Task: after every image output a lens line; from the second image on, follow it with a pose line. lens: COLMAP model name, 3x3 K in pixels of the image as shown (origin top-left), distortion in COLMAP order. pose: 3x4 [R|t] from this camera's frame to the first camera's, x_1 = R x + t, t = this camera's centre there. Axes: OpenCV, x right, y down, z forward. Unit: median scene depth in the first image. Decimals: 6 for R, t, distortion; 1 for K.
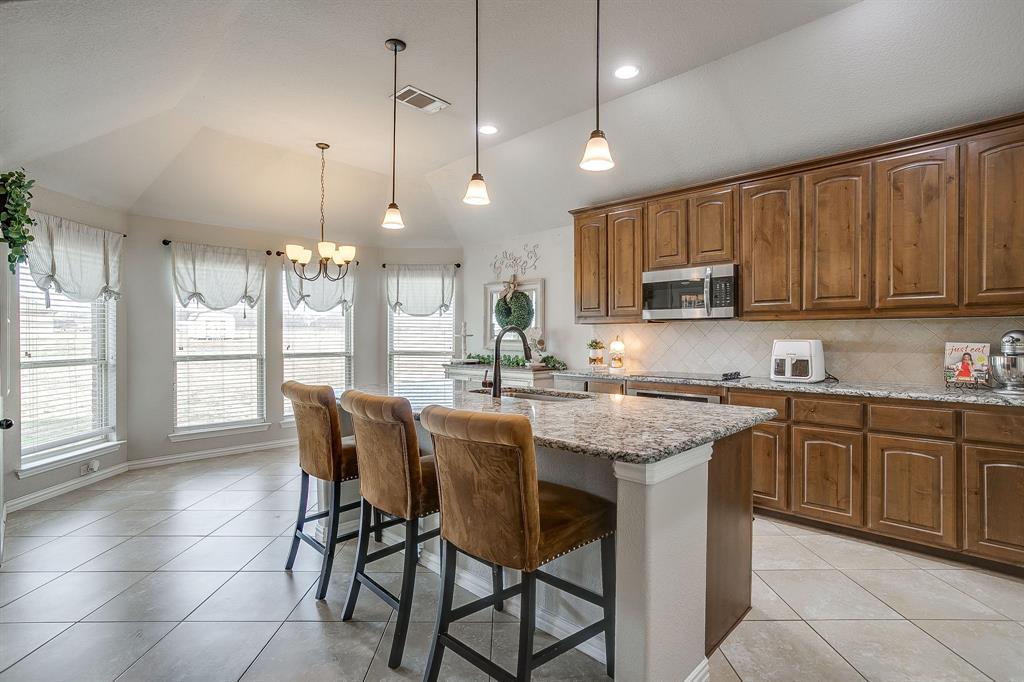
lens RADIAL K [[523.8, 0, 498.0], [0, 523.8, 346.5], [0, 0, 1]] dist [-0.042509, 0.017482]
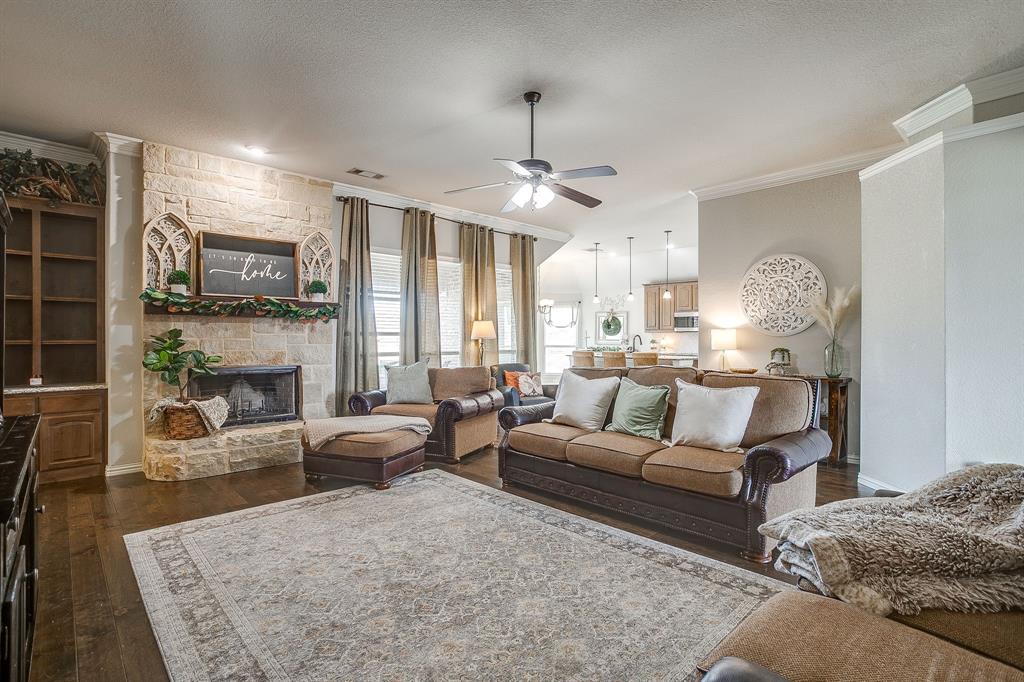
lens RADIAL K [[497.3, 0, 508.0], [0, 497.3, 336.2], [0, 0, 1]] dist [-0.052578, 0.027007]
pose [[0.999761, 0.005472, -0.021180, -0.428353], [-0.005900, 0.999779, -0.020191, 0.021922], [0.021064, 0.020311, 0.999572, -1.260787]]
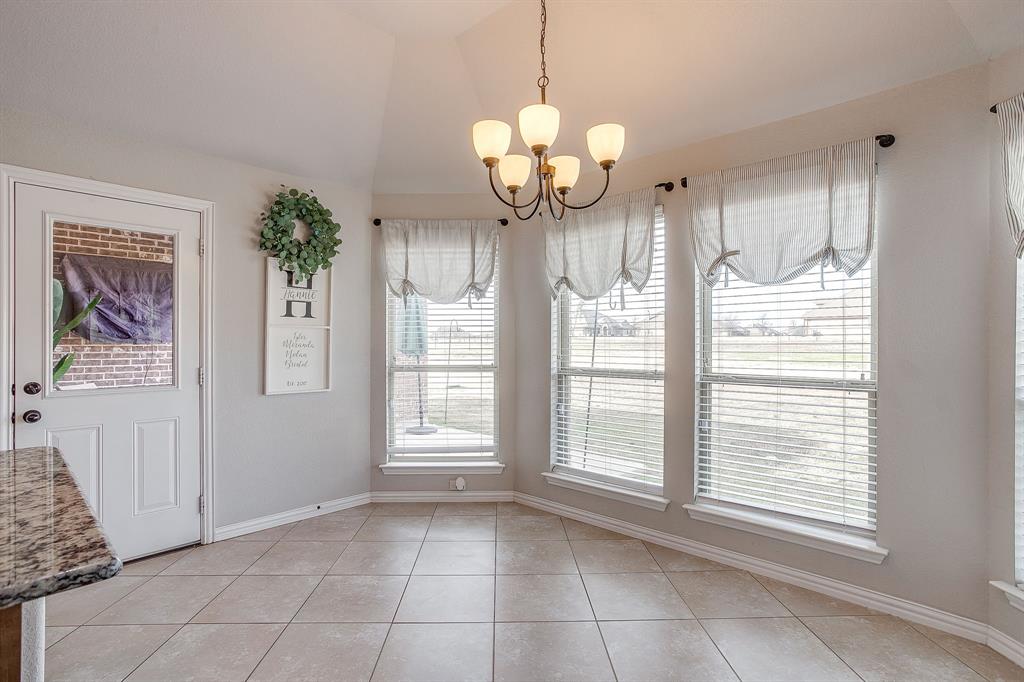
lens RADIAL K [[497.3, 0, 505.3], [0, 497.3, 341.9], [0, 0, 1]] dist [-0.052578, 0.027007]
pose [[0.039651, 0.004769, -0.999202, 0.079467], [-0.017028, 0.999847, 0.004096, -0.020640], [0.999068, 0.016852, 0.039726, 0.954682]]
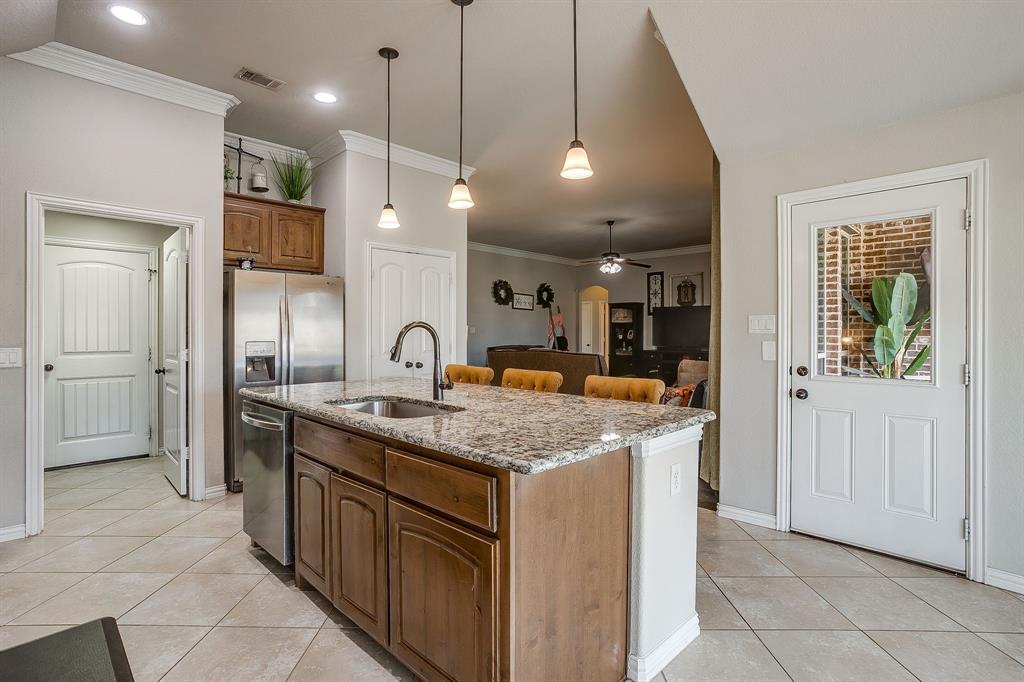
lens RADIAL K [[497.3, 0, 510.5], [0, 497.3, 332.2], [0, 0, 1]] dist [-0.052578, 0.027007]
pose [[-0.999959, 0.001585, -0.008890, -0.067500], [0.001437, 0.999861, 0.016581, -0.021970], [0.008915, 0.016568, -0.999823, 1.099466]]
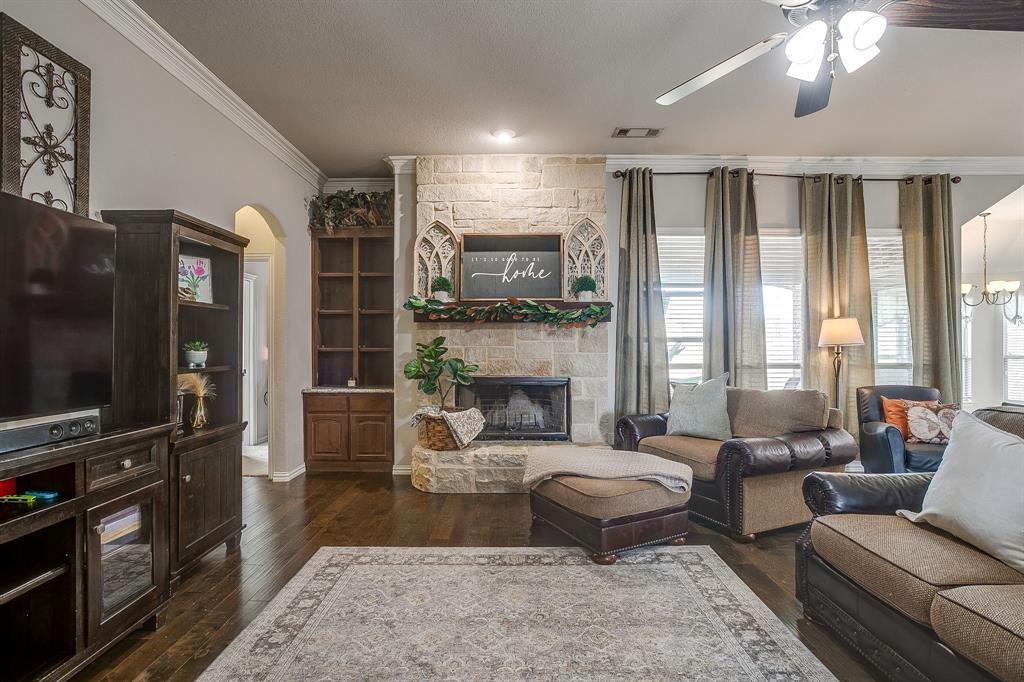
lens RADIAL K [[497.3, 0, 510.9], [0, 497.3, 341.1], [0, 0, 1]] dist [-0.052578, 0.027007]
pose [[0.713241, -0.003067, -0.700912, -0.328251], [-0.012848, 0.999765, -0.017449, 0.016239], [0.700801, 0.021451, 0.713035, -0.917615]]
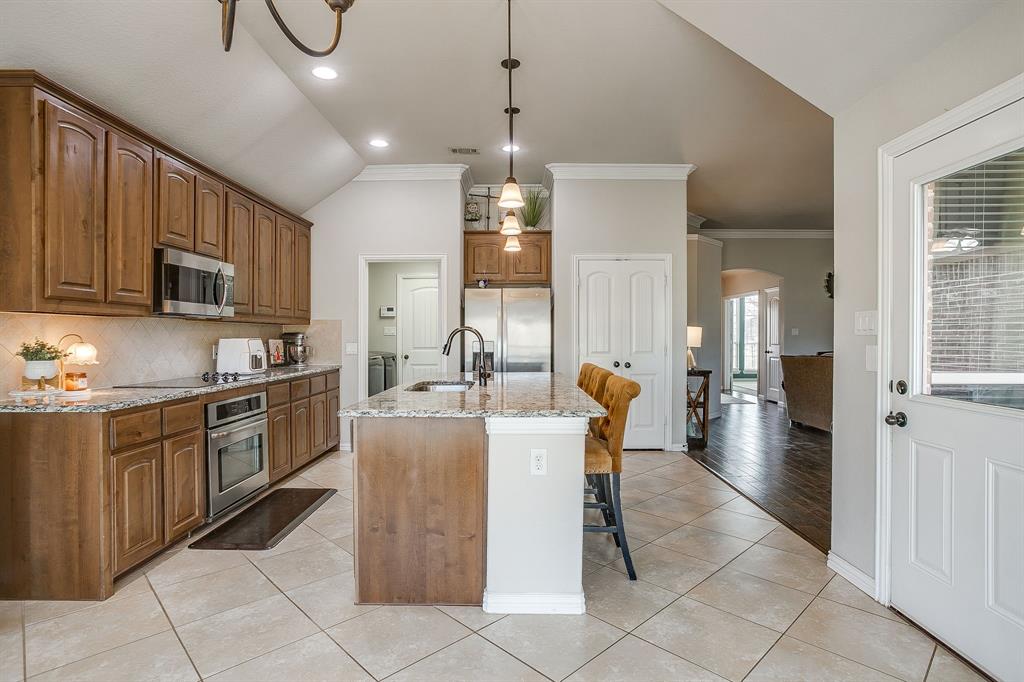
lens RADIAL K [[523.8, 0, 507.4], [0, 523.8, 339.2], [0, 0, 1]] dist [-0.042509, 0.017482]
pose [[-0.705703, -0.004530, 0.708493, -0.515019], [0.013645, 0.999707, 0.019984, -0.020365], [-0.708376, 0.023770, -0.705434, 1.065025]]
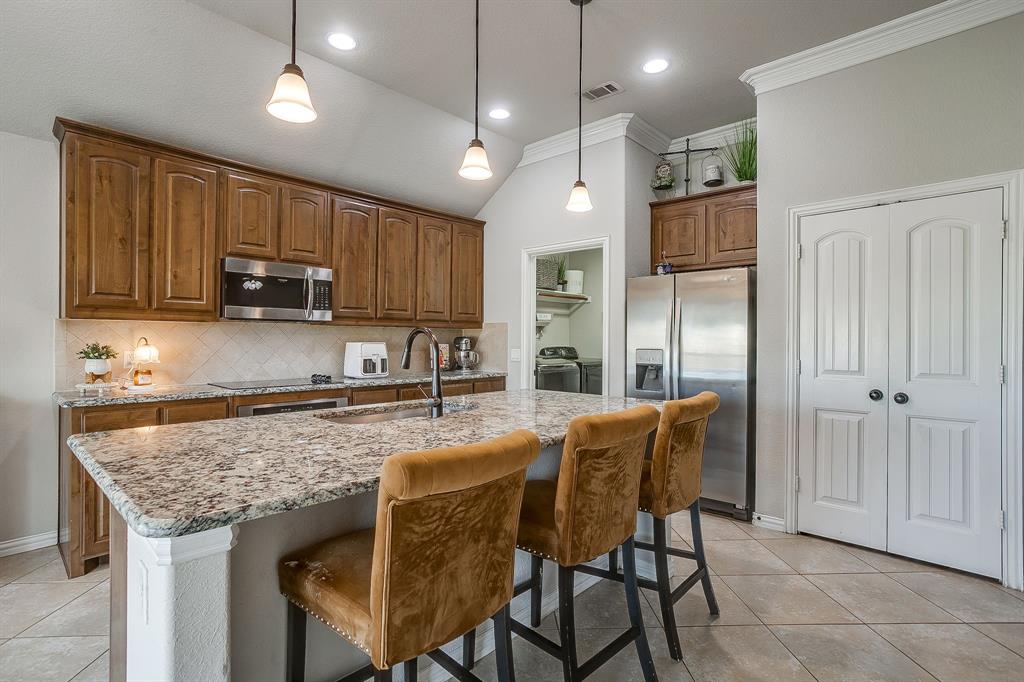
lens RADIAL K [[497.3, 0, 505.4], [0, 497.3, 338.3], [0, 0, 1]] dist [-0.052578, 0.027007]
pose [[-0.054141, 0.003210, 0.998528, -0.432158], [0.013140, 0.999911, -0.002502, -0.011772], [-0.998447, 0.012985, -0.054178, 0.564203]]
